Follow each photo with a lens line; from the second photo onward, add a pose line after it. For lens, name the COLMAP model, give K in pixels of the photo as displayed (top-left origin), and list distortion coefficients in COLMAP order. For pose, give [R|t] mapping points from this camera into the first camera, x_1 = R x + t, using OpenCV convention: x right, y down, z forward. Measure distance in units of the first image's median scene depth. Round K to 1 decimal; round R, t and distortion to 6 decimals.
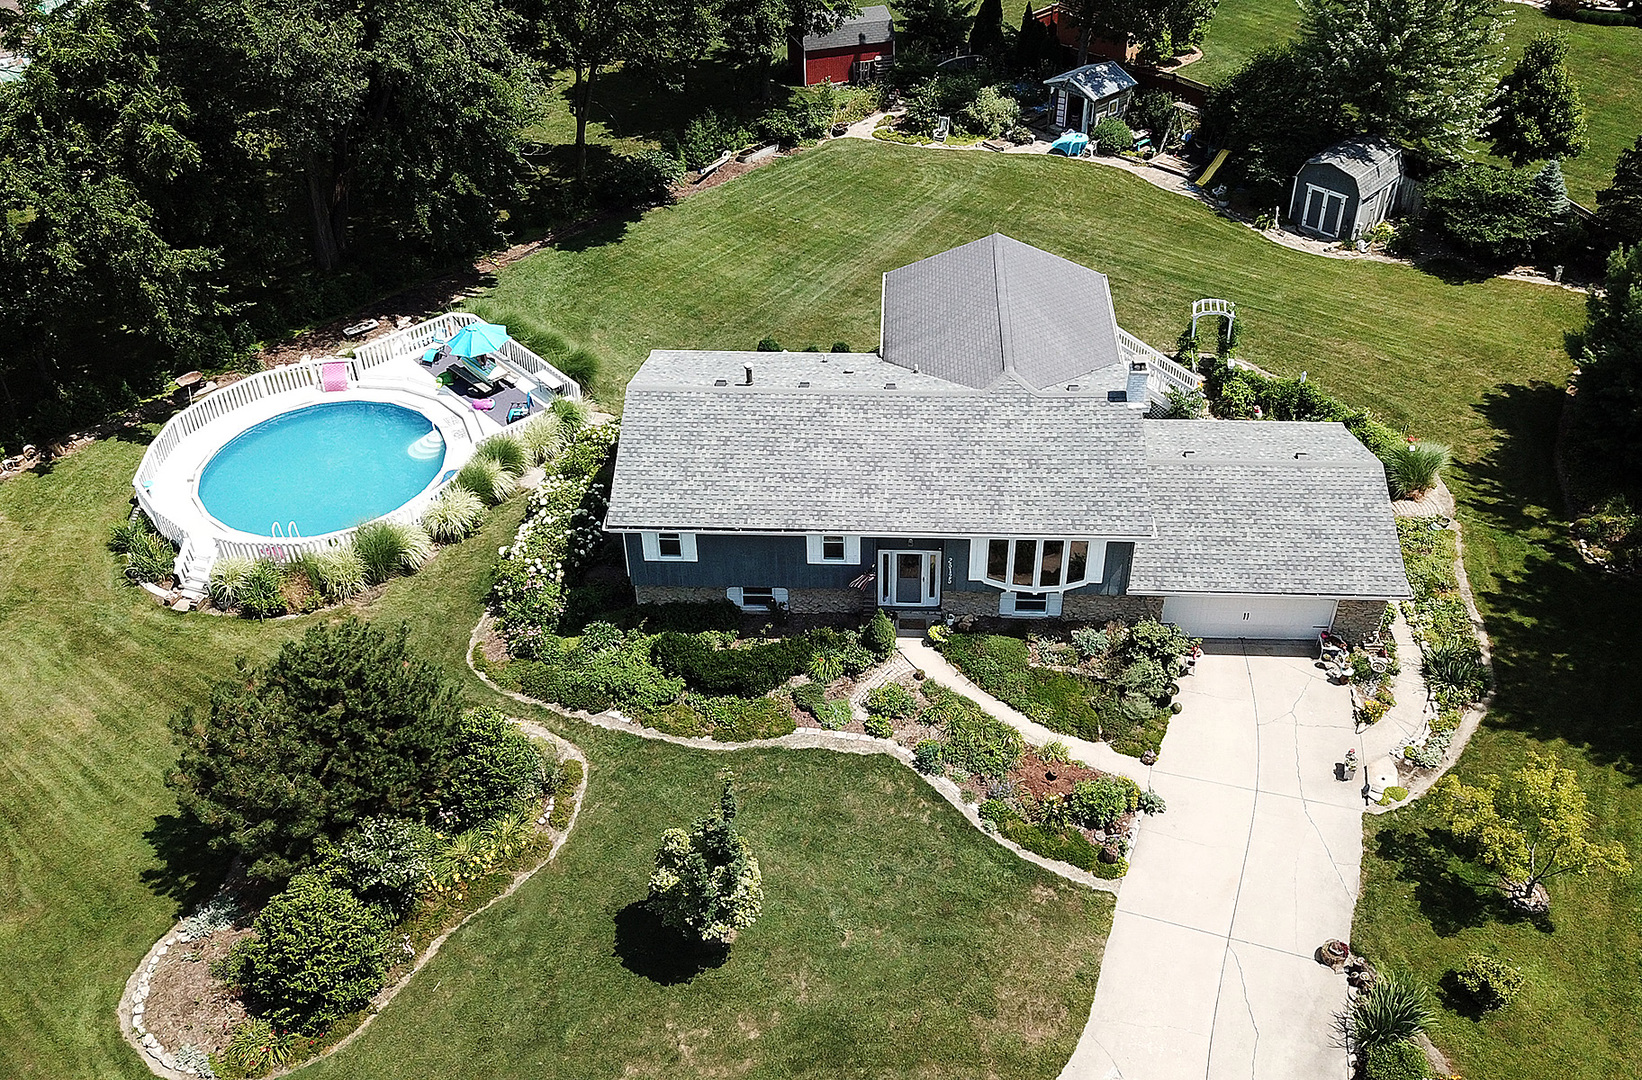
lens RADIAL K [[1469.8, 0, 851.2], [0, 1469.8, 516.9], [0, 0, 1]] dist [0.018387, -0.025529]
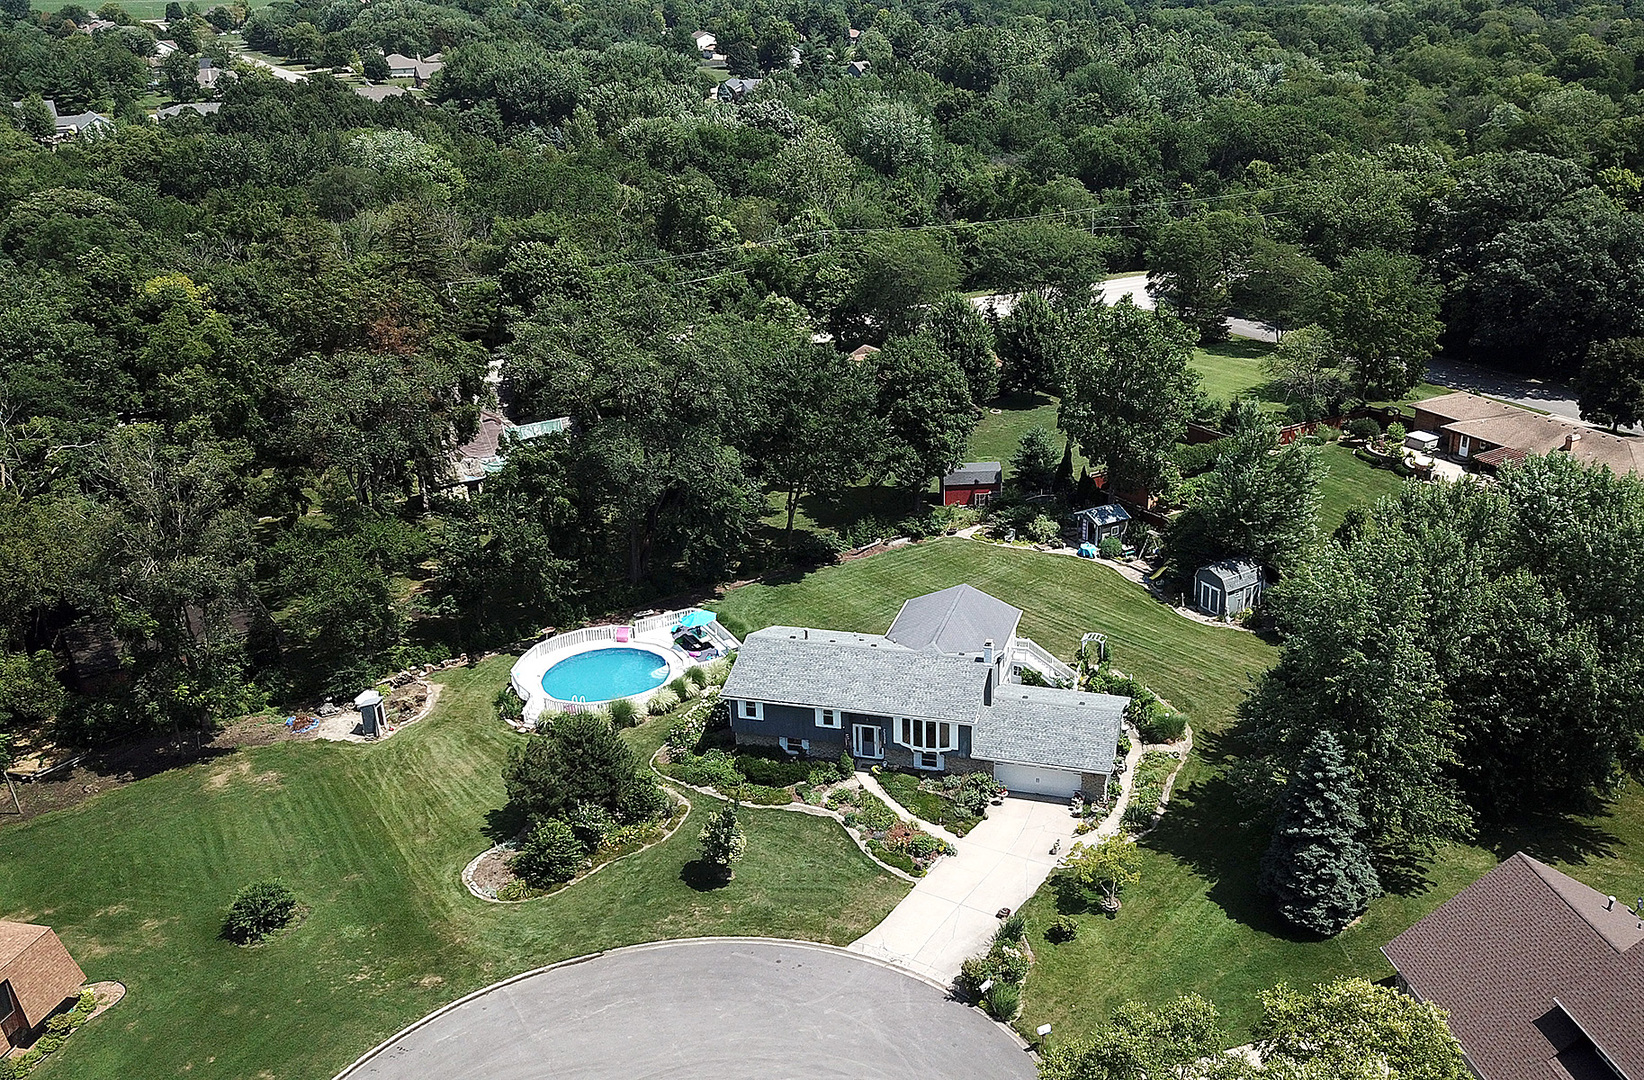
lens RADIAL K [[1471.6, 0, 953.2], [0, 1471.6, 467.2], [0, 0, 1]] dist [0.018387, -0.025529]
pose [[0.982022, 0.065240, -0.177136, 0.483079], [-0.116679, 0.947437, -0.297909, 0.270337], [0.148389, 0.313221, 0.938015, -0.965771]]
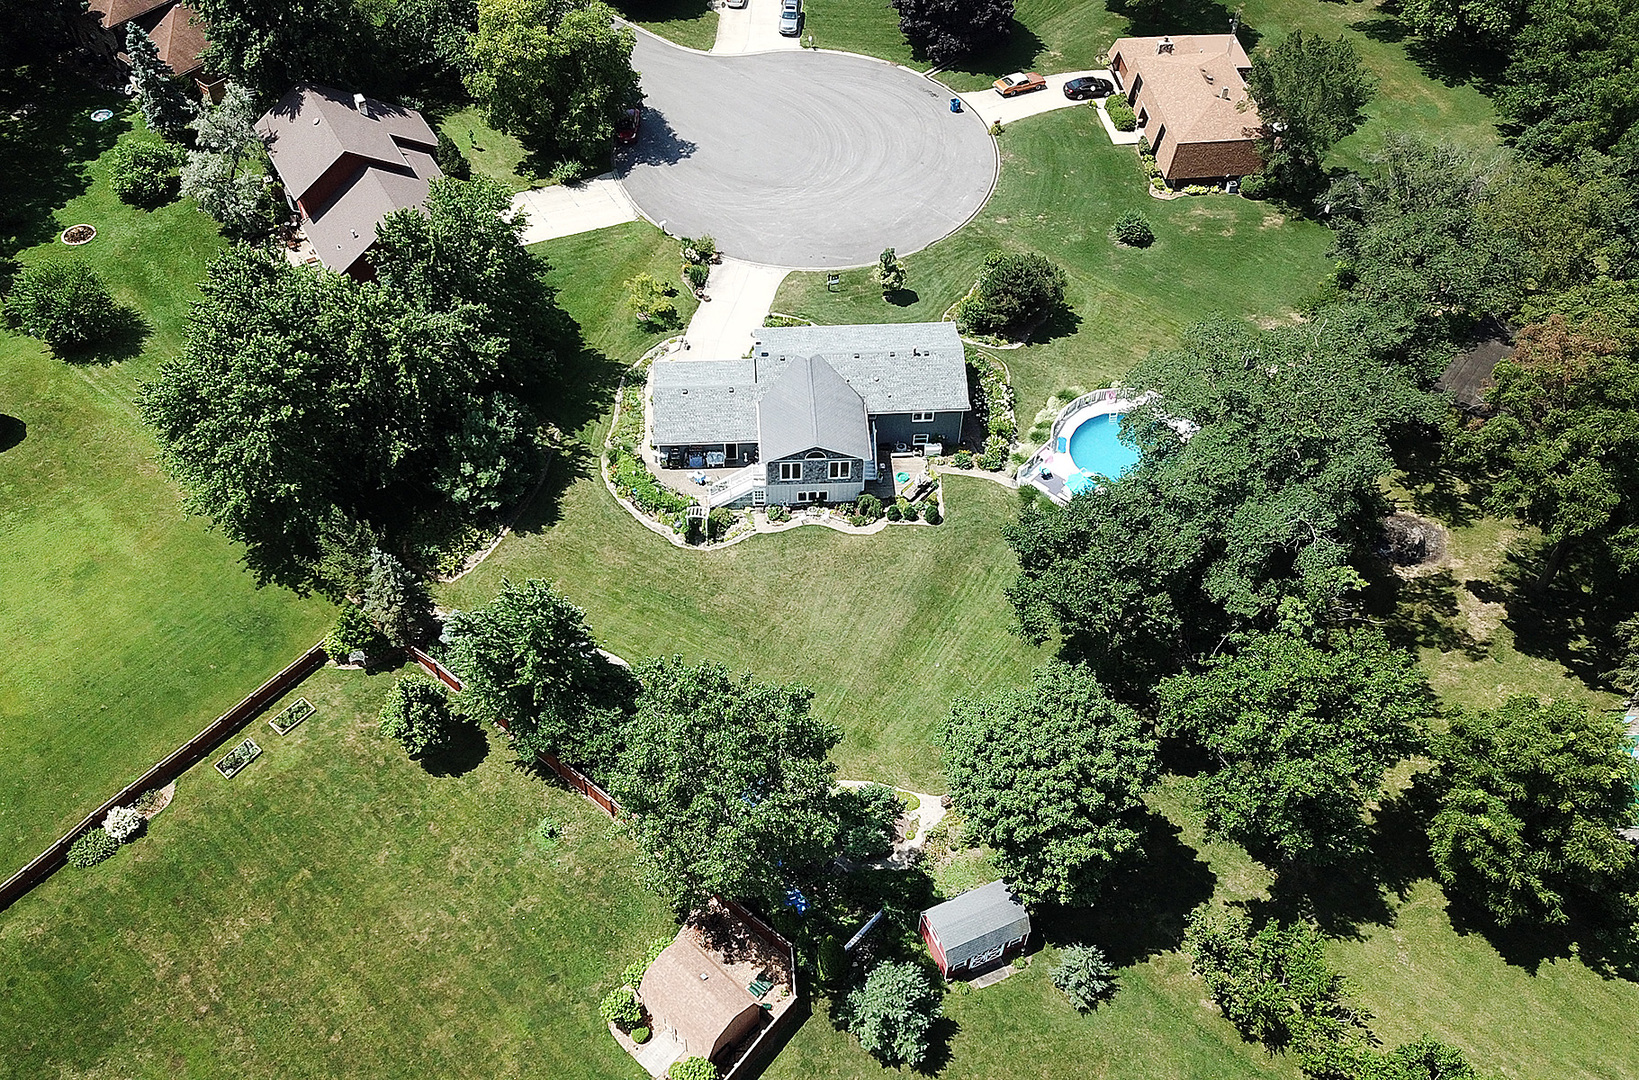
lens RADIAL K [[1467.1, 0, 810.0], [0, 1467.1, 532.3], [0, 0, 1]] dist [0.018387, -0.025529]
pose [[-0.995571, 0.069628, -0.063167, 0.280134], [-0.057657, 0.078484, 0.995247, -2.508912], [0.074254, 0.994481, -0.074121, 1.487963]]
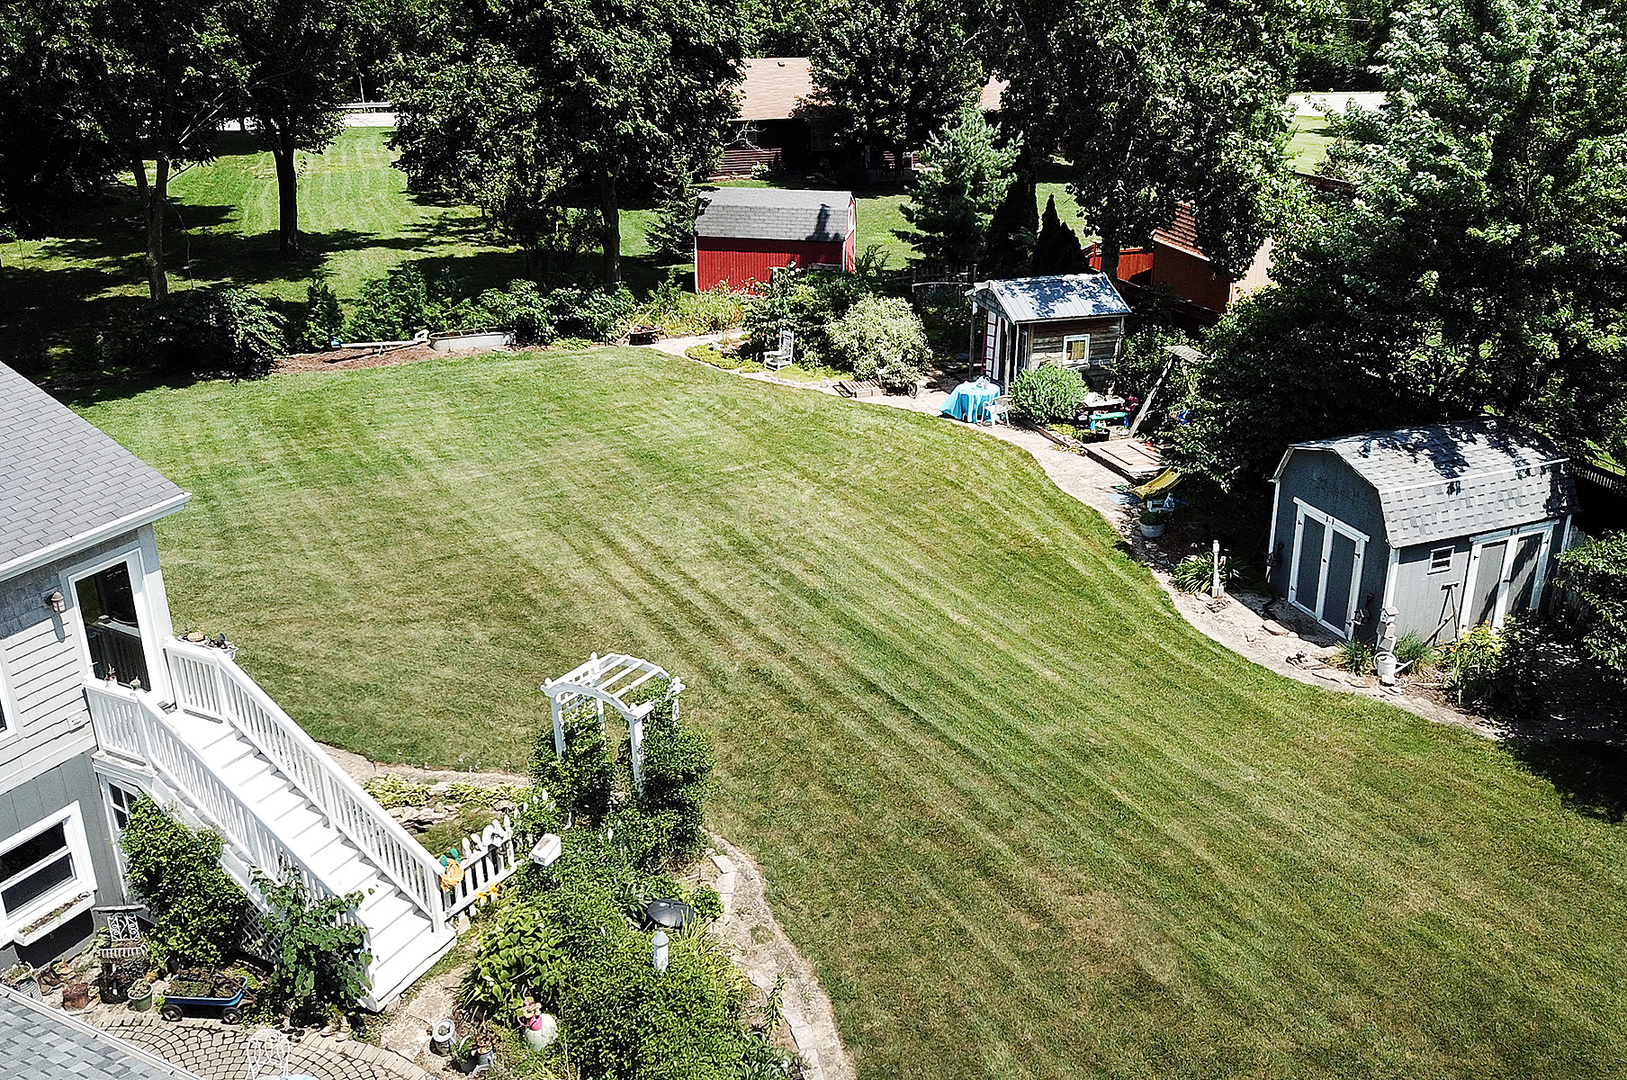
lens RADIAL K [[1456.3, 0, 838.9], [0, 1456.3, 538.1], [0, 0, 1]] dist [0.018387, -0.025529]
pose [[0.904255, 0.169519, -0.391900, 0.536191], [-0.264526, 0.942877, -0.202507, -0.149742], [0.335185, 0.286786, 0.897444, 0.893288]]
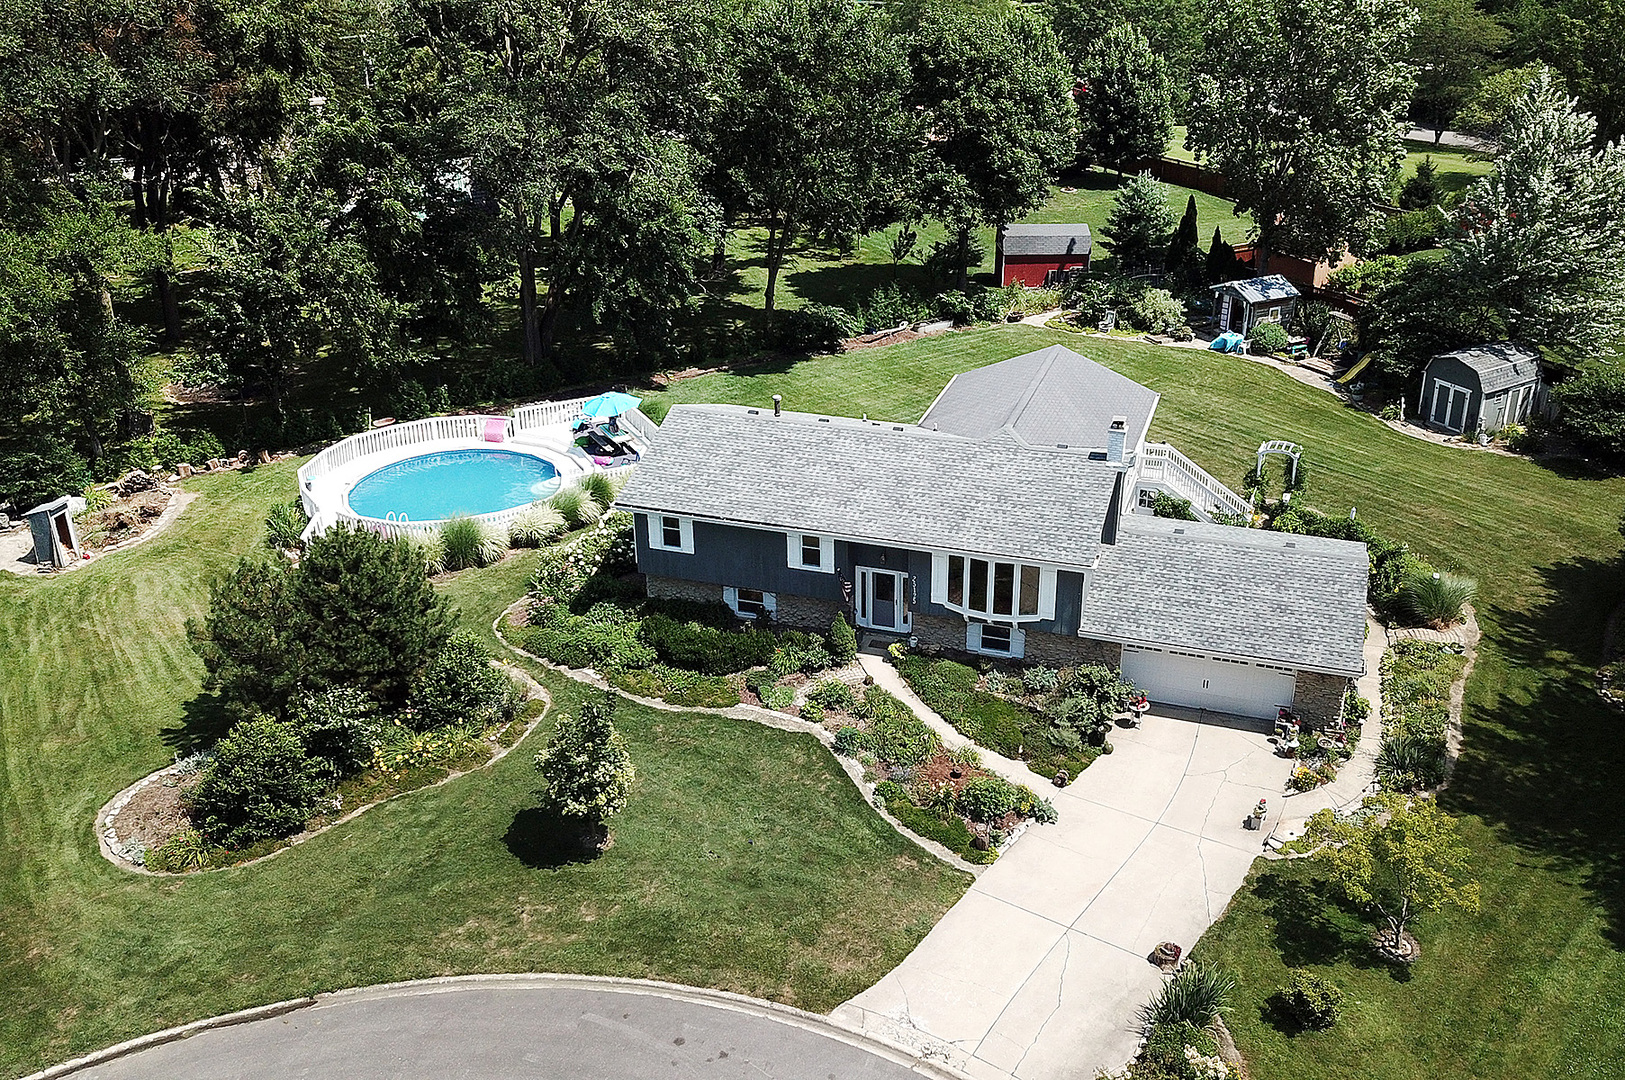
lens RADIAL K [[1454.6, 0, 870.3], [0, 1454.6, 540.1], [0, 0, 1]] dist [0.018387, -0.025529]
pose [[0.965521, 0.116913, -0.232596, 0.272425], [-0.162596, 0.968600, -0.188084, 0.200809], [0.203303, 0.219418, 0.954214, -0.018122]]
